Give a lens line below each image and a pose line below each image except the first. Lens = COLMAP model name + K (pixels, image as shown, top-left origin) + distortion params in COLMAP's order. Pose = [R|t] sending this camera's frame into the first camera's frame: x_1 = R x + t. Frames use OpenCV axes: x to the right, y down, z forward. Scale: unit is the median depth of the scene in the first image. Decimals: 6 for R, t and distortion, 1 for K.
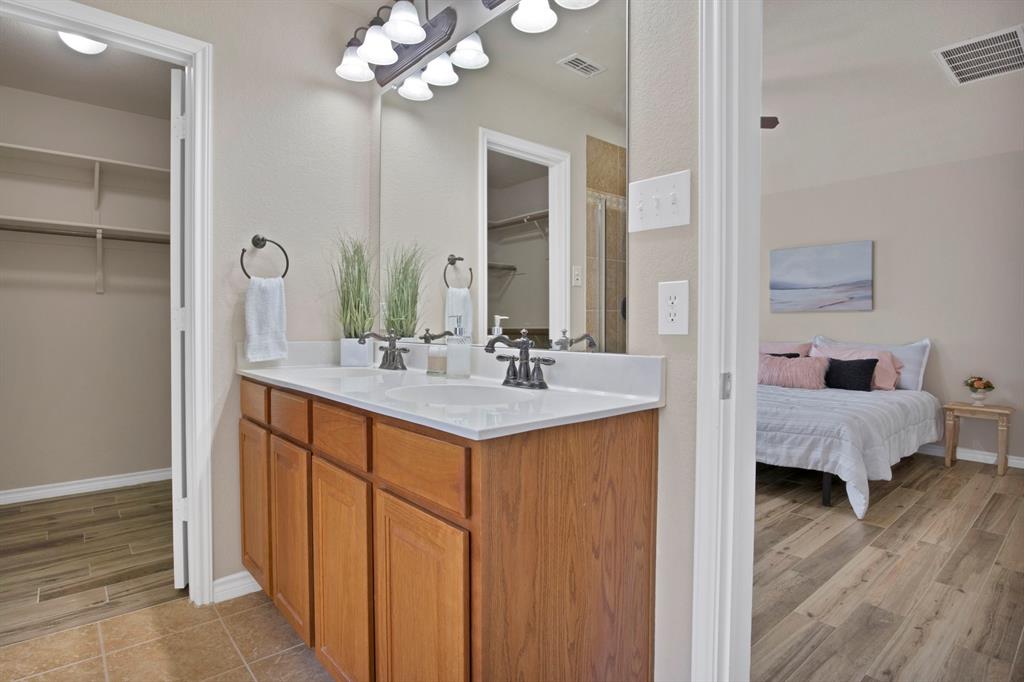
lens RADIAL K [[531.9, 0, 511.7], [0, 531.9, 336.1], [0, 0, 1]] dist [-0.040884, 0.010695]
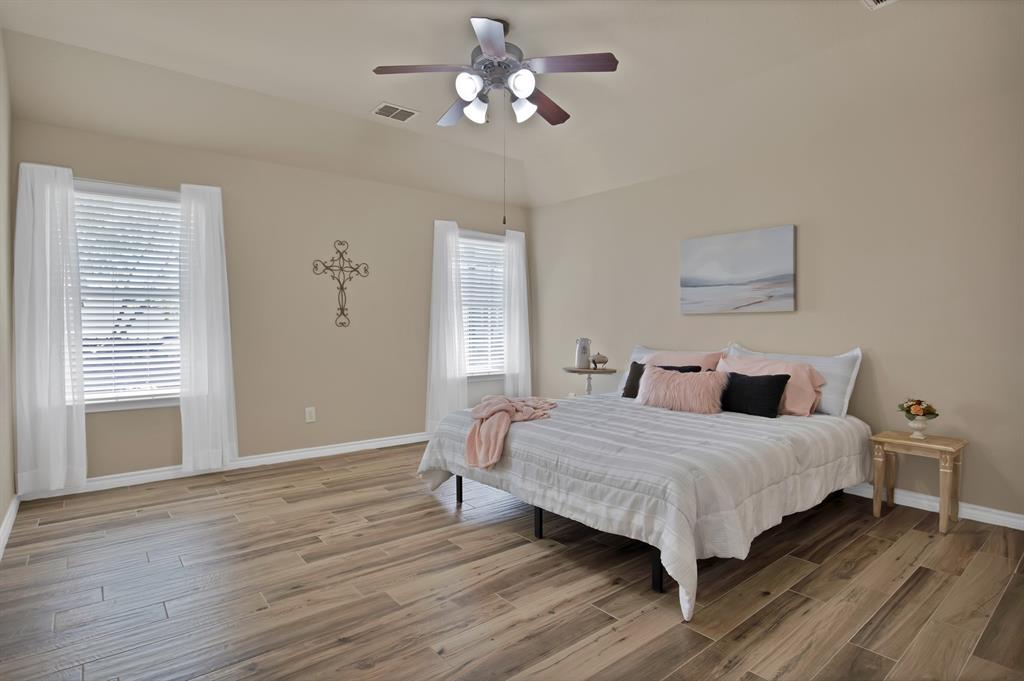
lens RADIAL K [[531.9, 0, 489.9], [0, 531.9, 336.1], [0, 0, 1]] dist [-0.040884, 0.010695]
pose [[0.999010, -0.003441, -0.044347, 0.314277], [0.003333, 0.999991, -0.002501, -0.014426], [0.044356, 0.002351, 0.999013, 0.215482]]
